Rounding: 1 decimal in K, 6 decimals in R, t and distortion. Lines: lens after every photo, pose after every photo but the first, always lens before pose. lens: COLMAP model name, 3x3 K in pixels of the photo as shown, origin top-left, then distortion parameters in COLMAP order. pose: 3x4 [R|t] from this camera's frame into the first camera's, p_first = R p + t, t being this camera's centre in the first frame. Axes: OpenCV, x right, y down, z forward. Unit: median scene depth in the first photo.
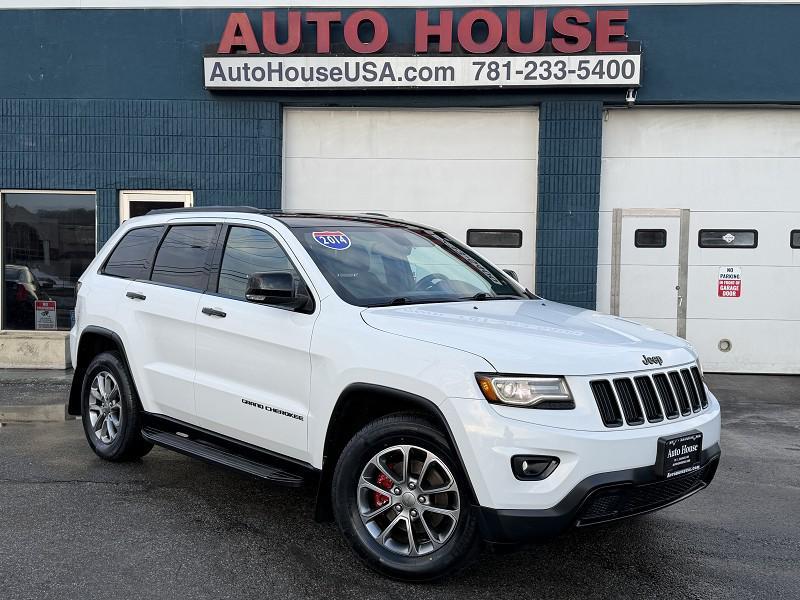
lens RADIAL K [[962.7, 0, 400.0], [0, 962.7, 300.0], [0, 0, 1]] dist [0.214995, -0.579524]
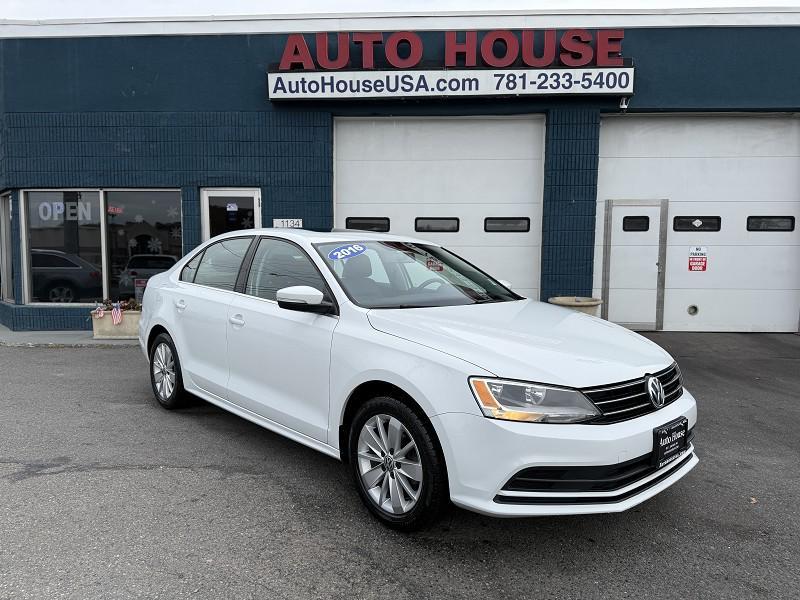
lens RADIAL K [[591.0, 0, 401.0], [0, 591.0, 309.9], [0, 0, 1]] dist [0.009367, -0.009679]
pose [[0.999722, -0.010311, 0.021182, -0.056914], [0.009560, 0.999334, 0.035230, 0.016884], [-0.021532, -0.035018, 0.999155, 0.266572]]
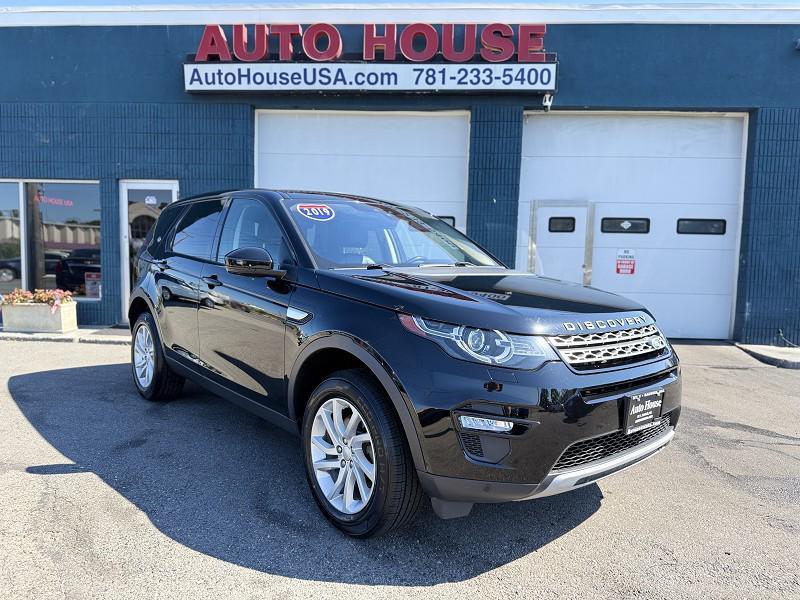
lens RADIAL K [[591.0, 0, 401.0], [0, 591.0, 309.9], [0, 0, 1]] dist [0.009367, -0.009679]
pose [[0.999933, 0.009516, 0.006647, 0.057978], [-0.009768, 0.999192, 0.038974, 0.015778], [-0.006271, -0.039037, 0.999218, 0.280936]]
